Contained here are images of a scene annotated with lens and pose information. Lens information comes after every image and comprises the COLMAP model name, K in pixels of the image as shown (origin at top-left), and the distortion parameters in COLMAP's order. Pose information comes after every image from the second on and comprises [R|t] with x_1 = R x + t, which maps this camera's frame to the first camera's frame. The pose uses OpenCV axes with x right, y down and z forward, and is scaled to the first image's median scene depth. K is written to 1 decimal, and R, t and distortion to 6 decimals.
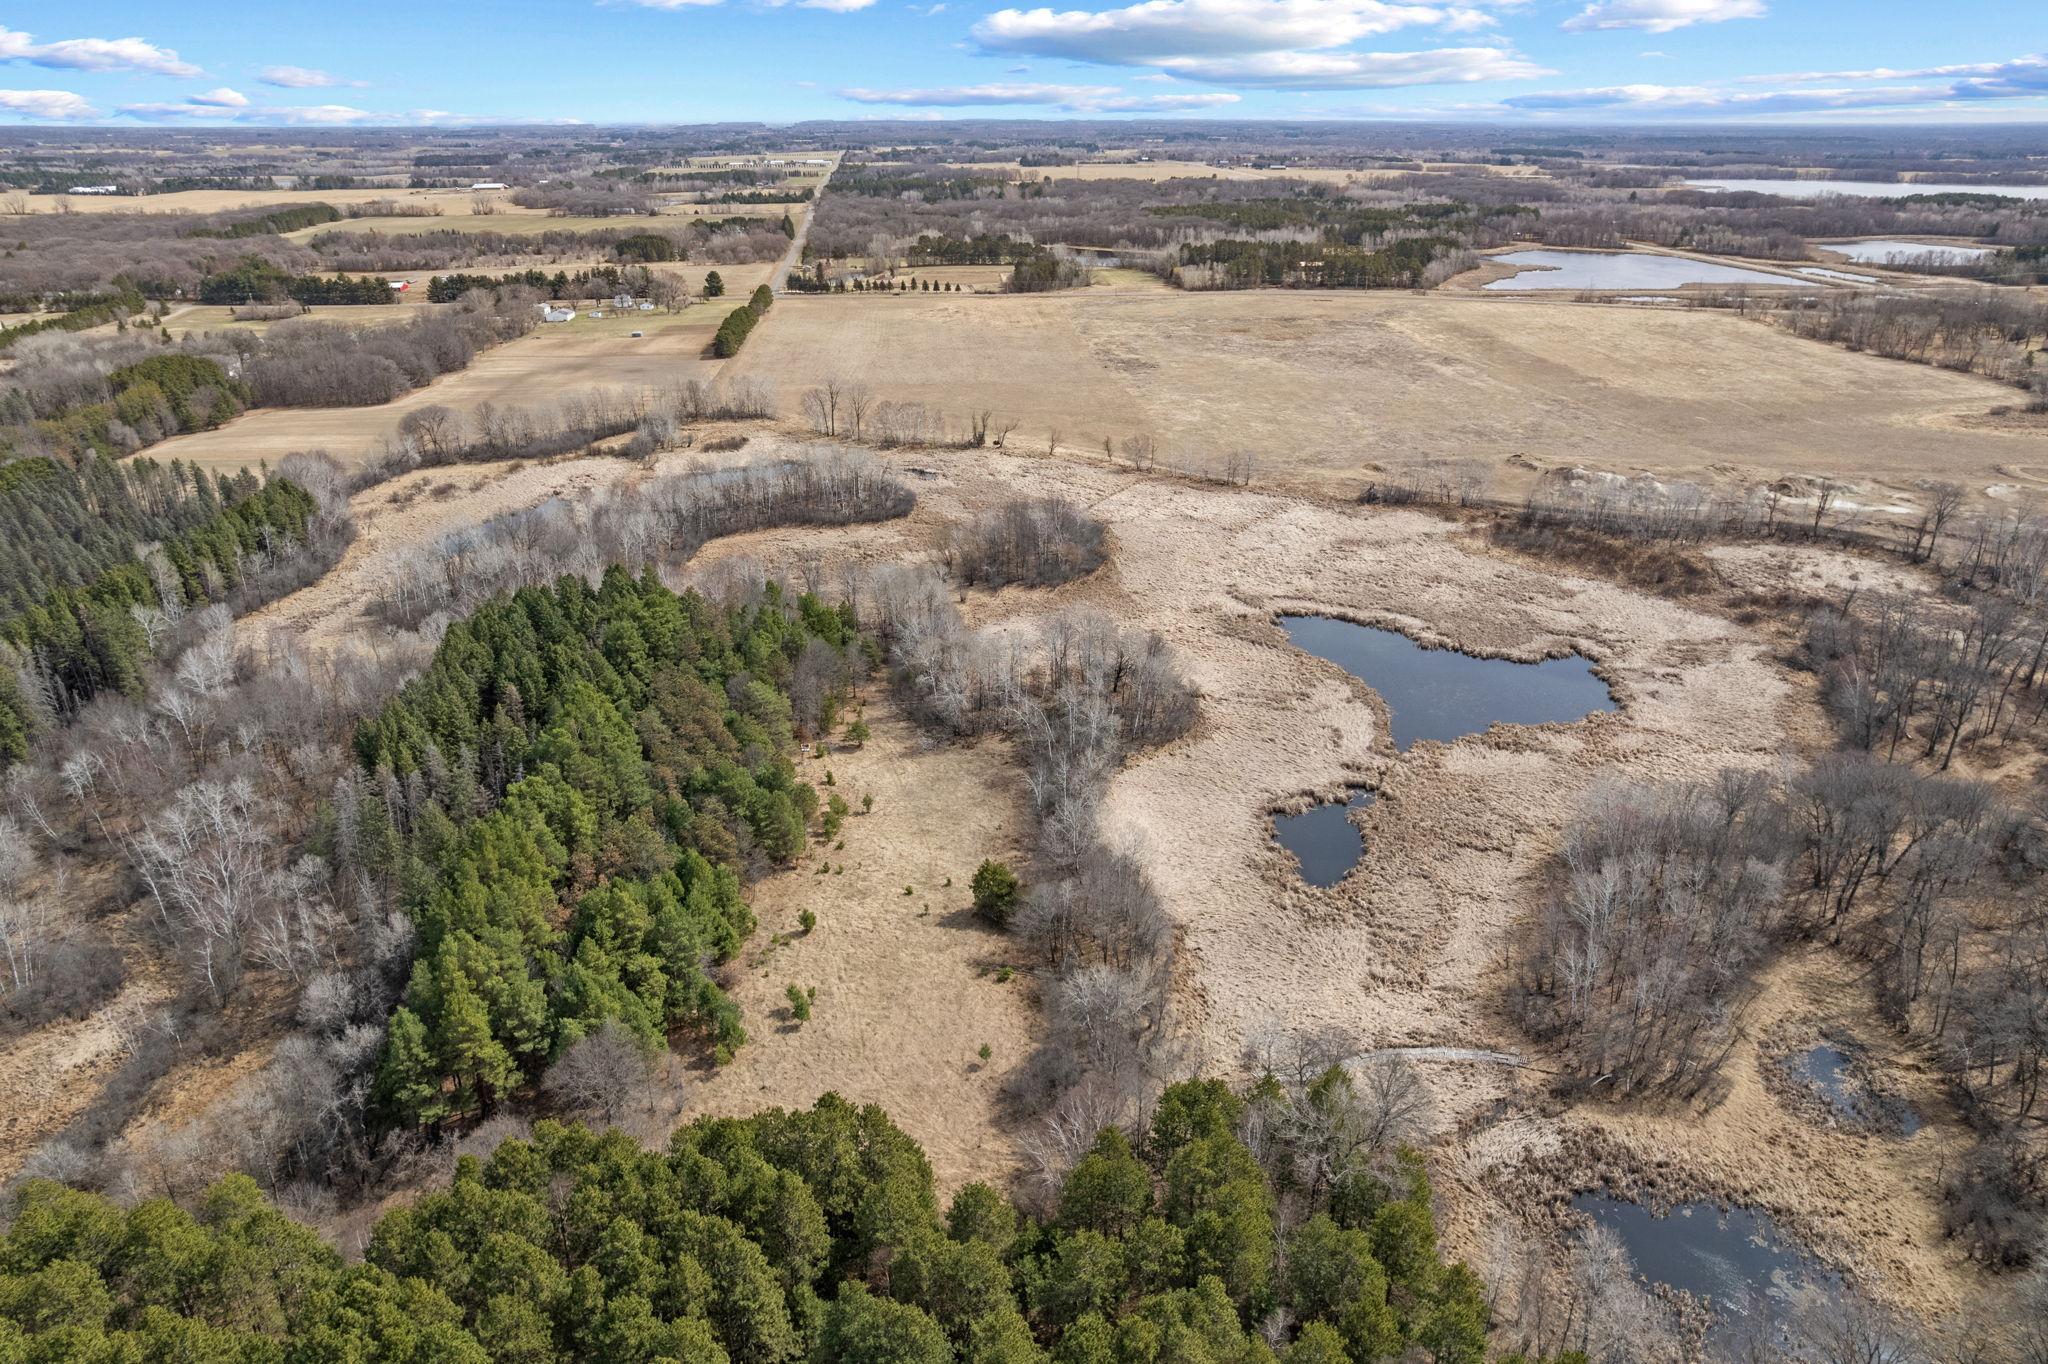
lens RADIAL K [[1332.4, 0, 1016.3], [0, 1332.4, 689.6], [0, 0, 1]] dist [-0.074212, 0.070844]
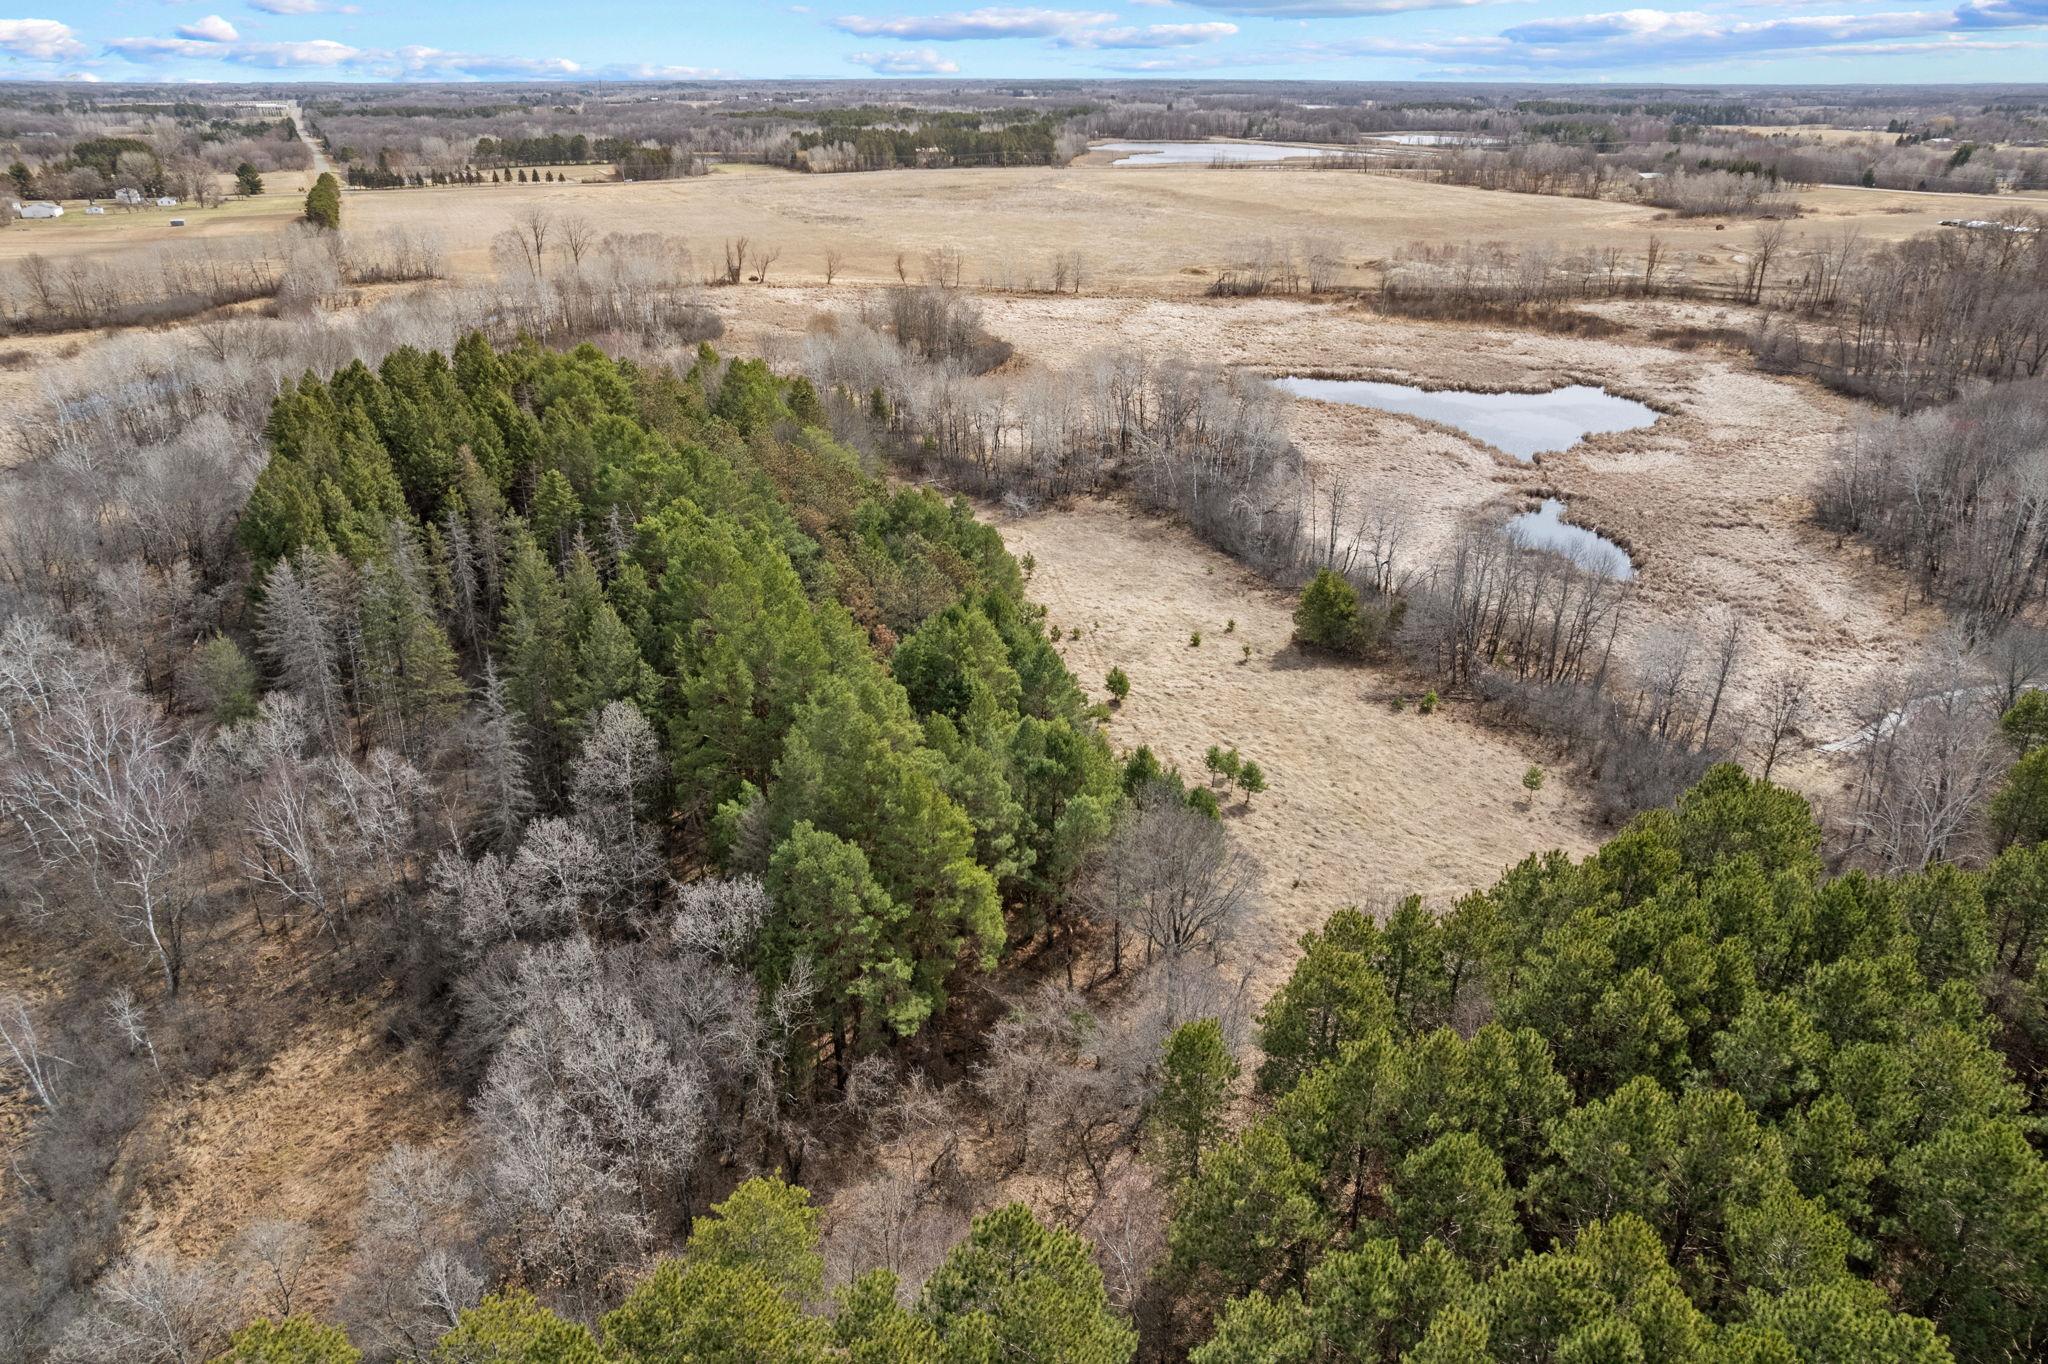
lens RADIAL K [[1358.2, 0, 1014.6], [0, 1358.2, 676.1], [0, 0, 1]] dist [-0.077294, 0.075456]
pose [[0.936295, -0.143217, 0.320689, -0.195805], [0.140271, 0.989583, 0.032398, 0.065444], [-0.321988, 0.014649, 0.946630, 0.175323]]
